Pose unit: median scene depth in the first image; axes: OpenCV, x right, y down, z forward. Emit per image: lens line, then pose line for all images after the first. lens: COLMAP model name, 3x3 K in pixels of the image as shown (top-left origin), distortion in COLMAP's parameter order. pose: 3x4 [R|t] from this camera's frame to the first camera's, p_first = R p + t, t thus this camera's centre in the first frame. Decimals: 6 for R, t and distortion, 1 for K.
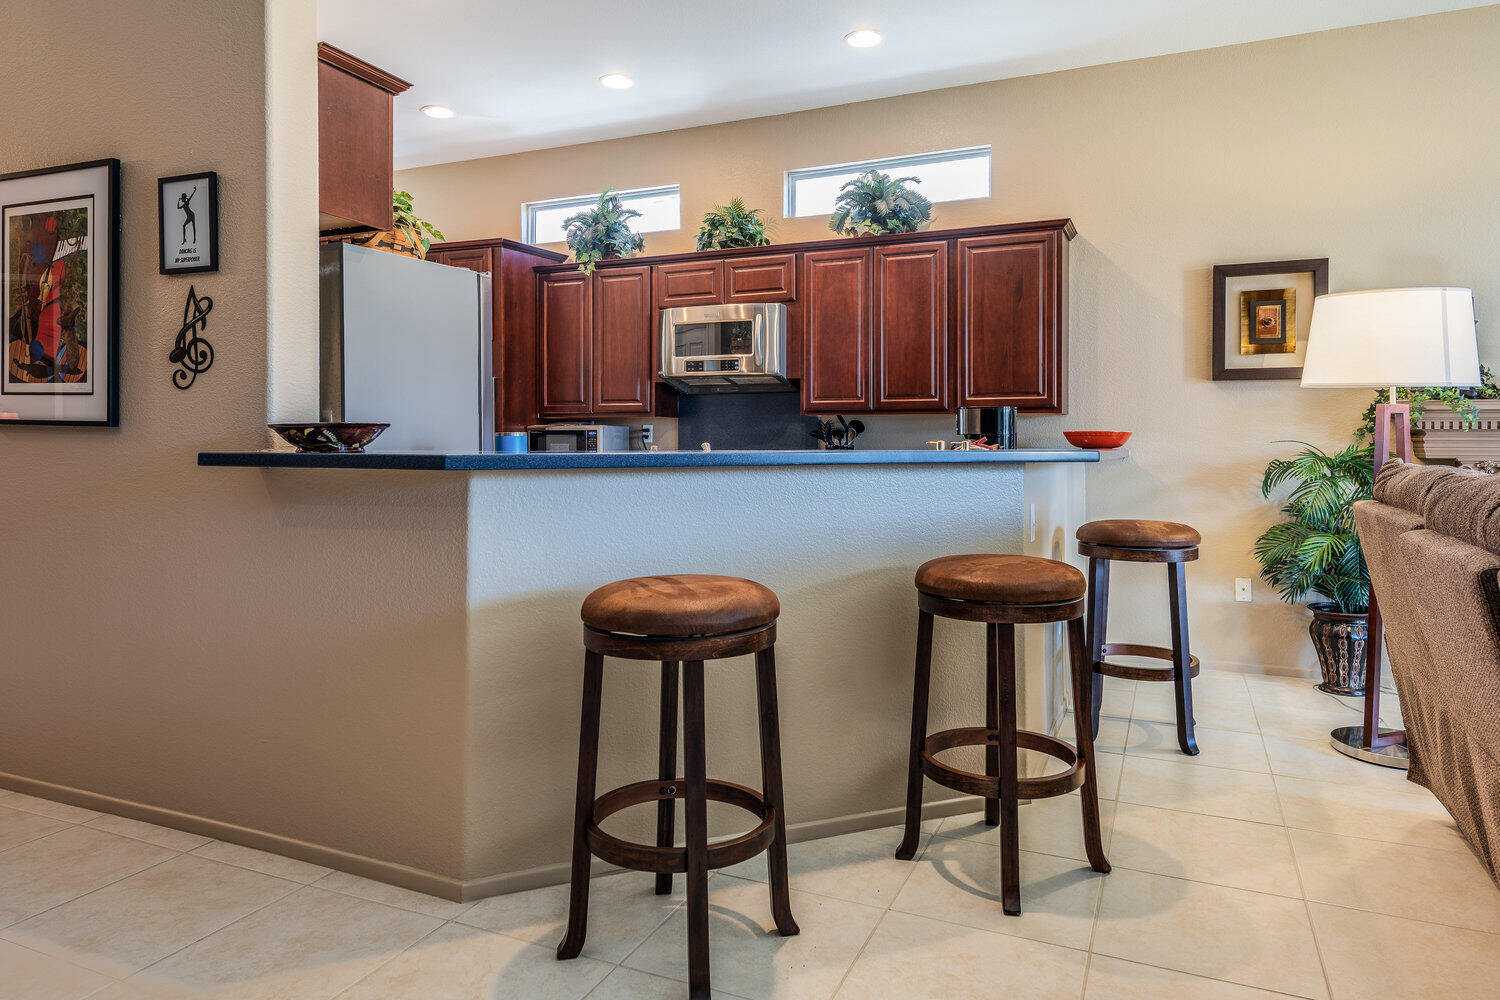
lens RADIAL K [[910.2, 0, 752.7], [0, 910.2, 446.5], [0, 0, 1]] dist [0.002545, -0.000011]
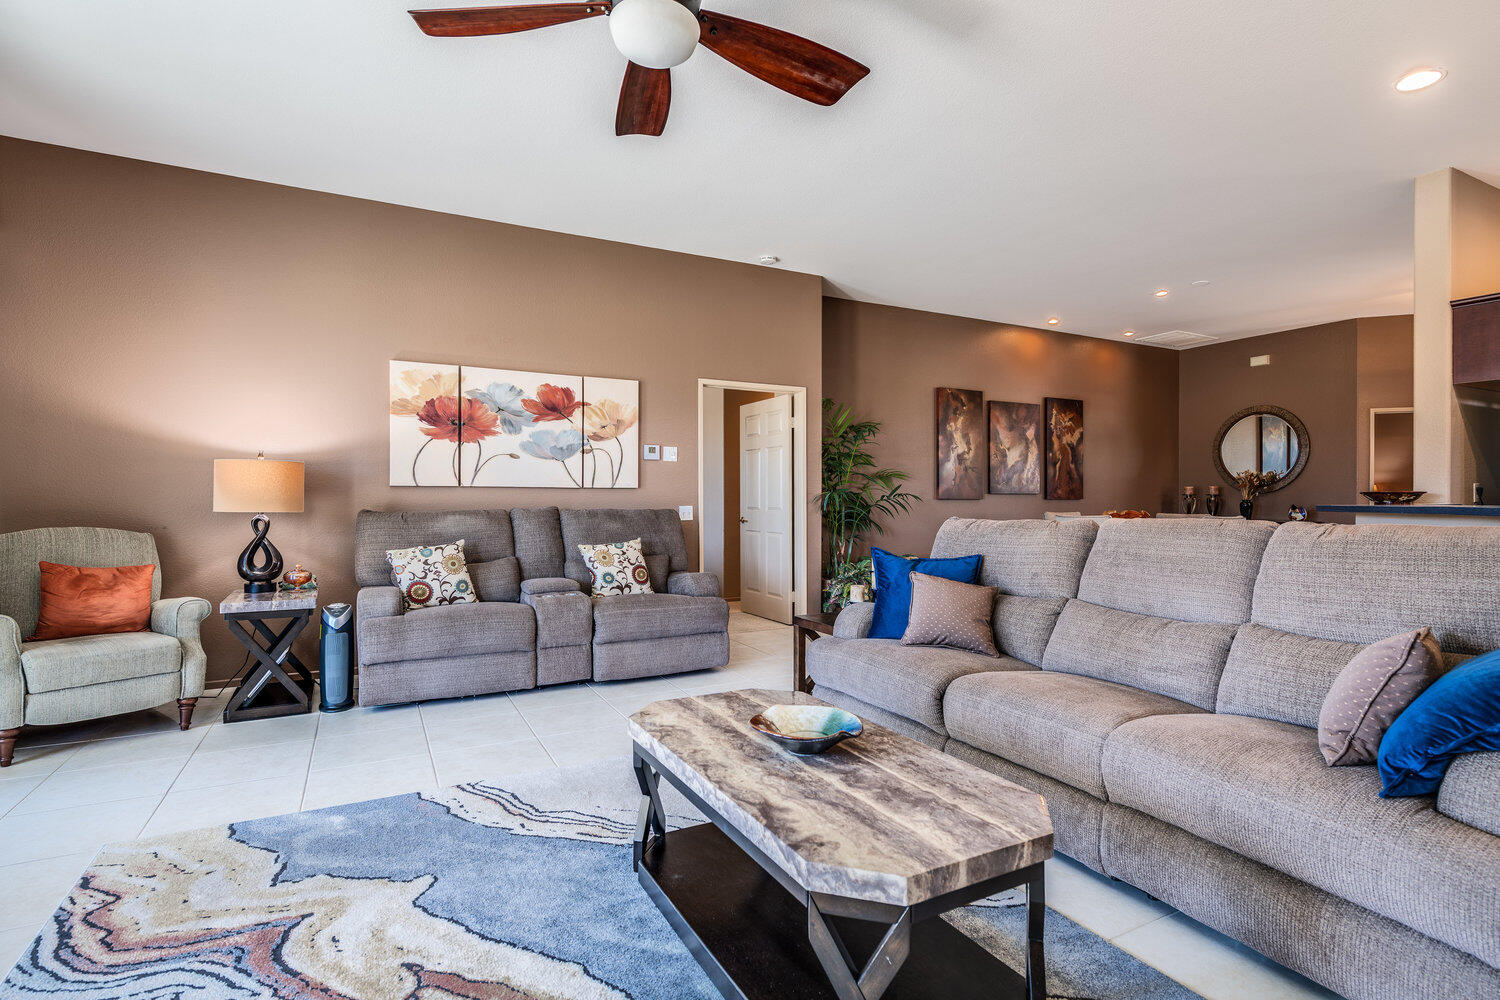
lens RADIAL K [[723.8, 0, 753.1], [0, 723.8, 500.1], [0, 0, 1]] dist [0.026070, -0.011689]
pose [[-0.627290, 0.003844, -0.778776, 0.946731], [-0.002482, 0.999973, 0.006934, -0.006818], [0.778782, 0.006282, -0.627264, 0.424859]]
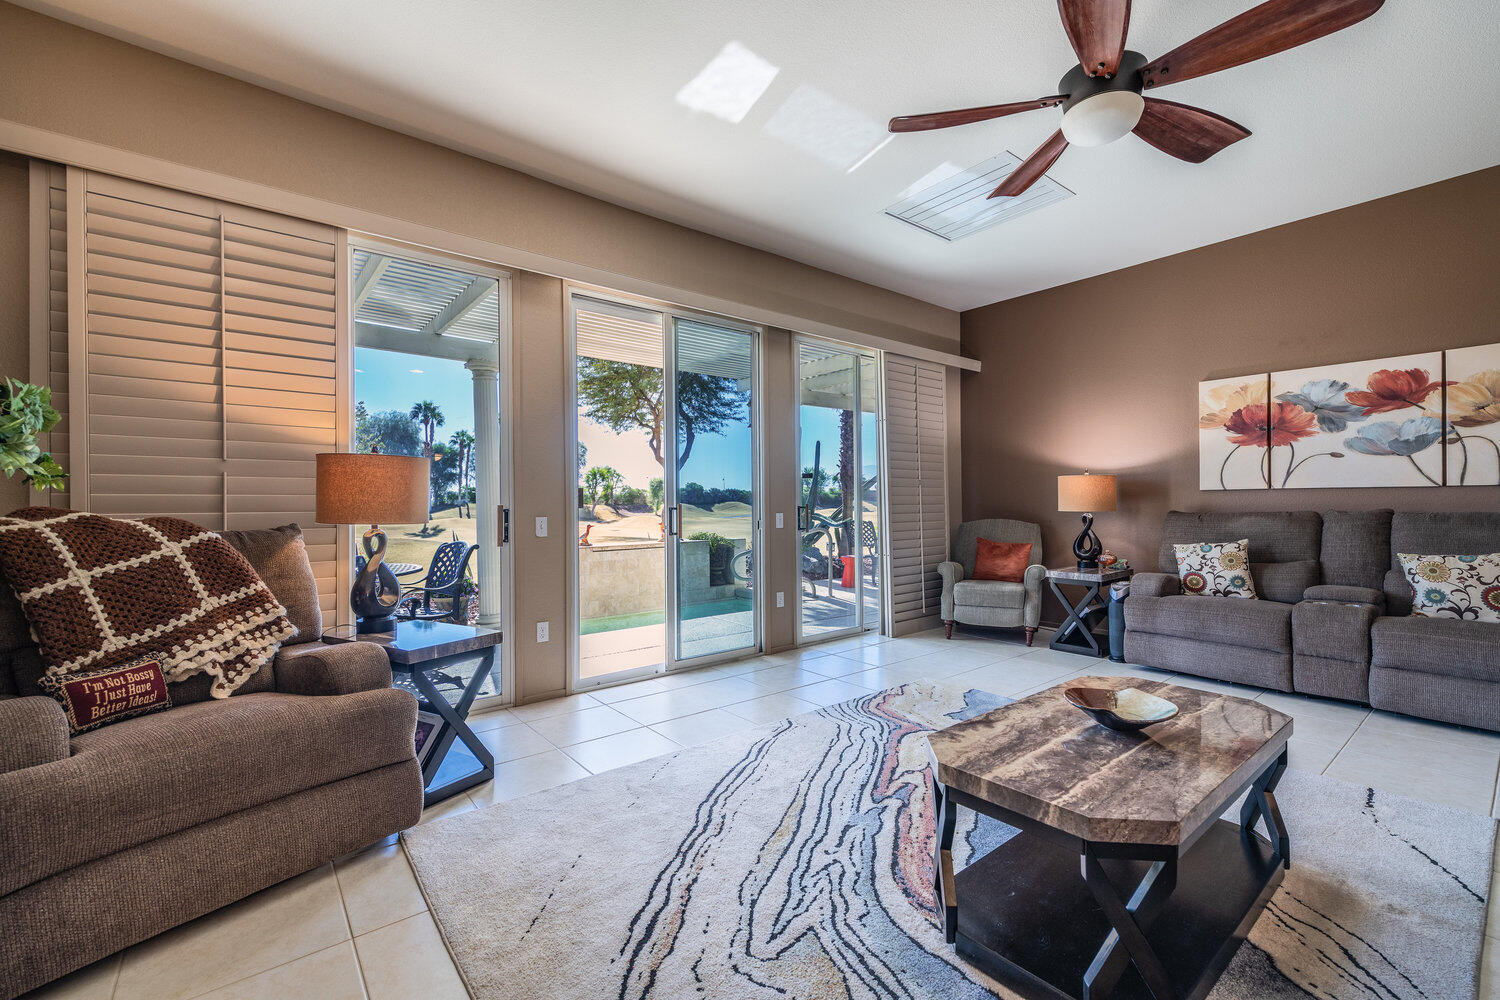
lens RADIAL K [[639.4, 0, 750.0], [0, 639.4, 500.0], [0, 0, 1]] dist [0.001708, -0.000289]
pose [[-0.882392, 0.012140, 0.470359, 0.651126], [0.011567, 0.999925, -0.004110, -0.006733], [-0.470373, 0.001814, -0.882466, 0.635966]]
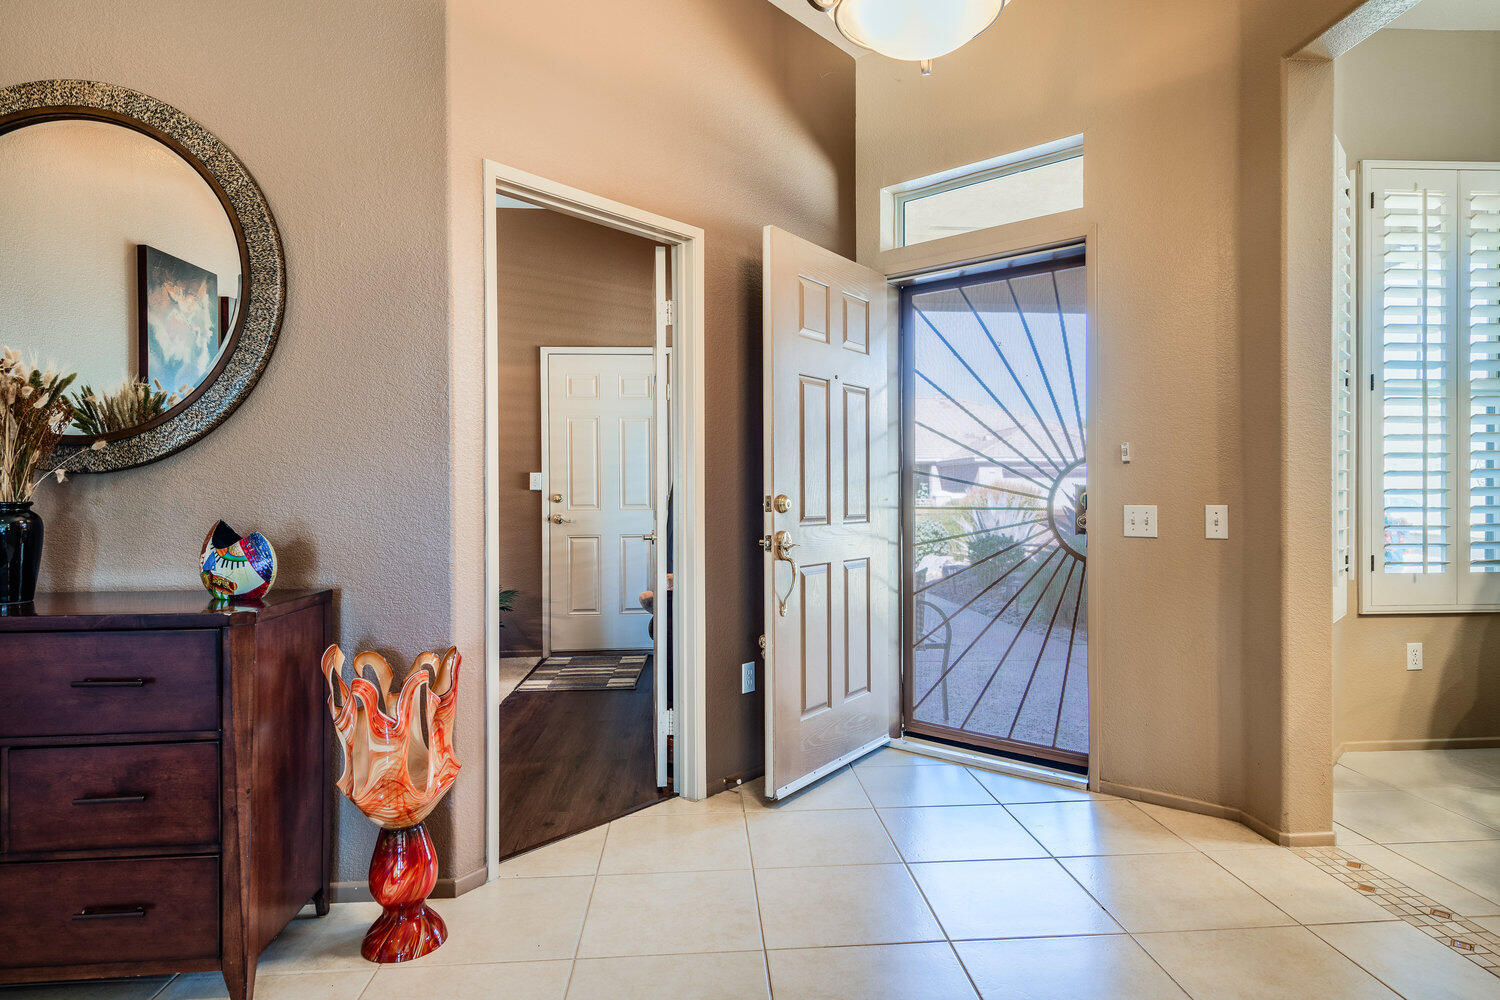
lens RADIAL K [[821.3, 0, 729.9], [0, 821.3, 491.8], [0, 0, 1]] dist [0.005463, -0.000428]
pose [[0.448065, -0.000896, -0.894001, -0.575333], [-0.000950, 0.999998, -0.001479, -0.003678], [0.894001, 0.001512, 0.448063, 0.383154]]
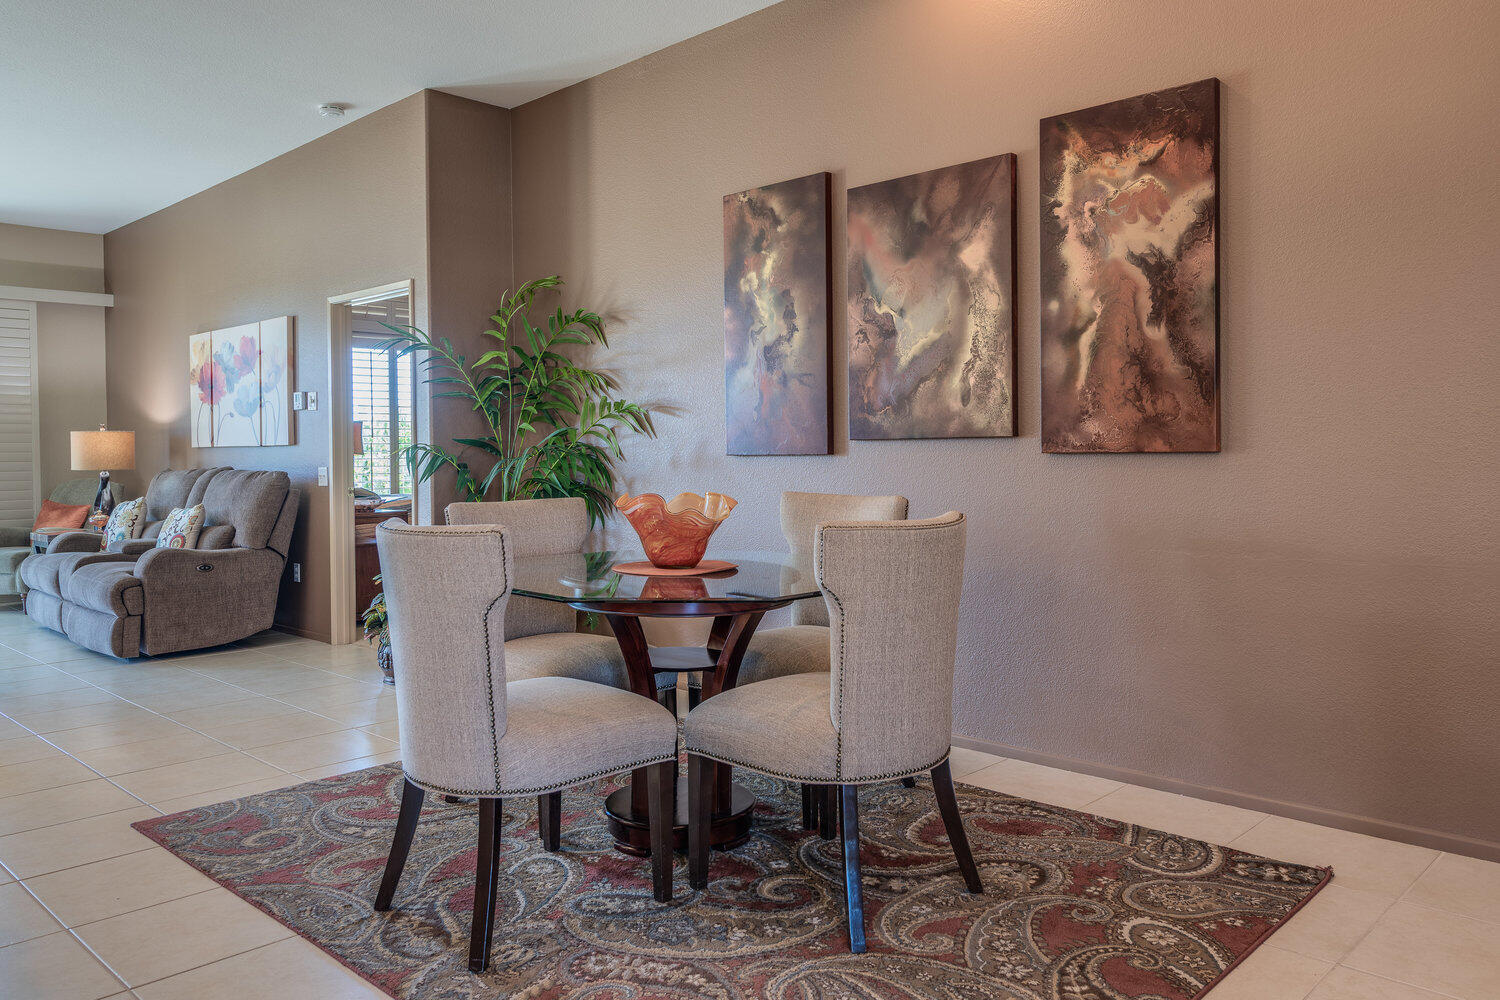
lens RADIAL K [[1099.6, 0, 751.3], [0, 1099.6, 463.9], [0, 0, 1]] dist [0.029420, -0.002191]
pose [[-0.936027, 0.006451, 0.351869, -0.841280], [0.010909, 0.999883, 0.010689, -0.001903], [-0.351759, 0.013843, -0.935988, 0.701471]]
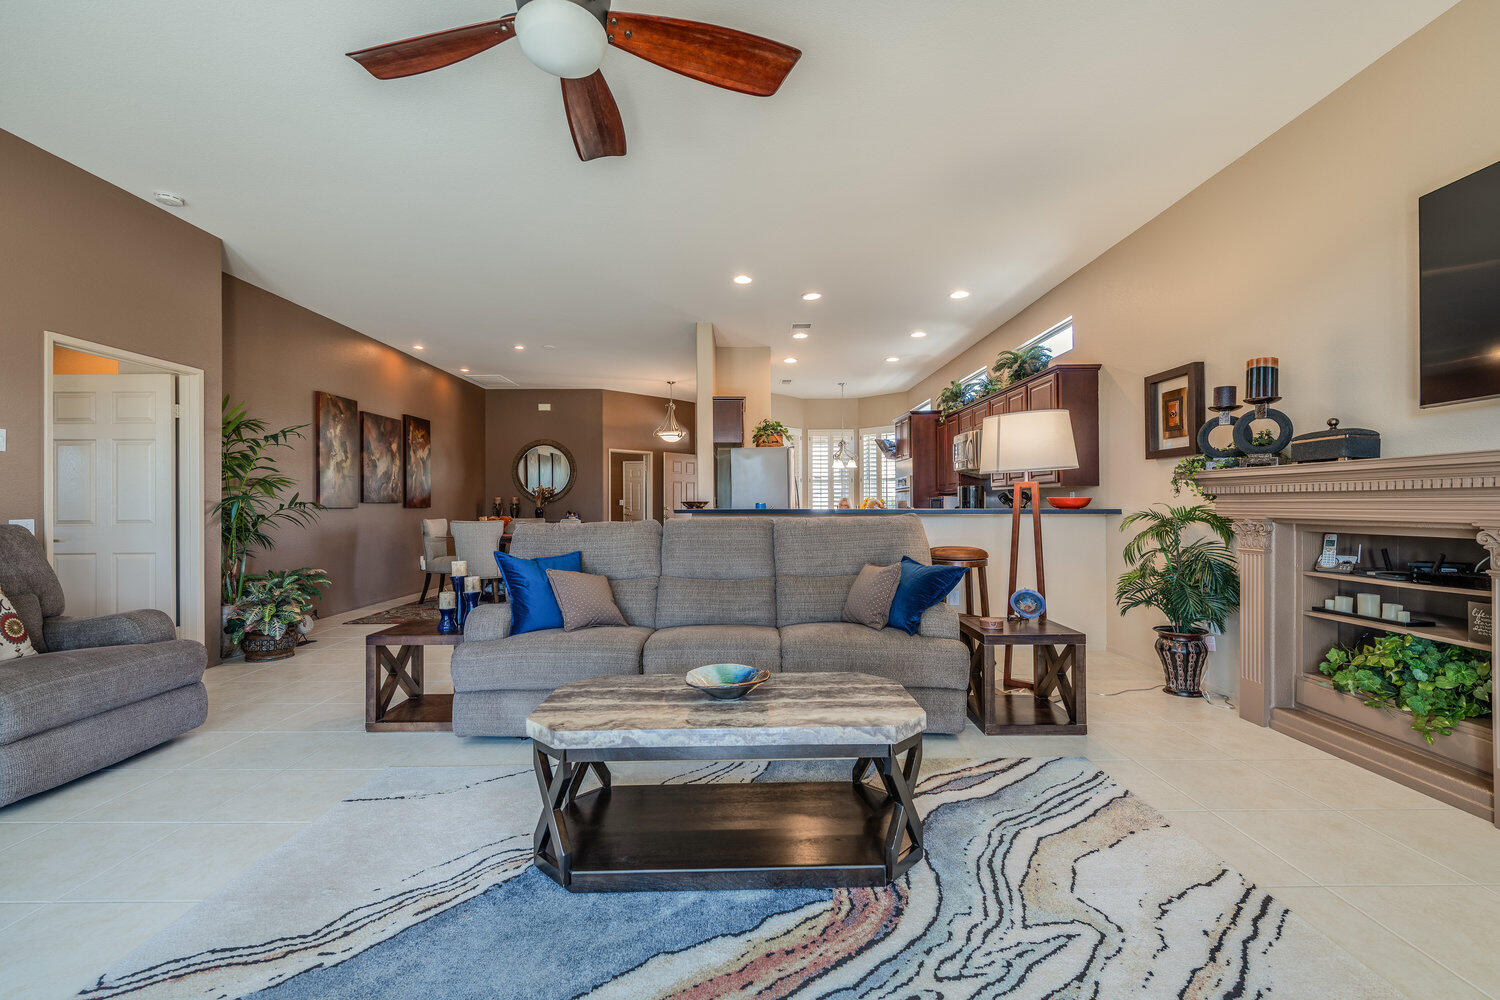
lens RADIAL K [[639.4, 0, 750.0], [0, 639.4, 500.0], [0, 0, 1]] dist [0.001708, -0.000289]
pose [[0.401224, -0.008731, -0.915939, 1.037466], [0.000561, 0.999957, -0.009286, -0.003108], [0.915980, 0.003212, 0.401211, 0.052894]]
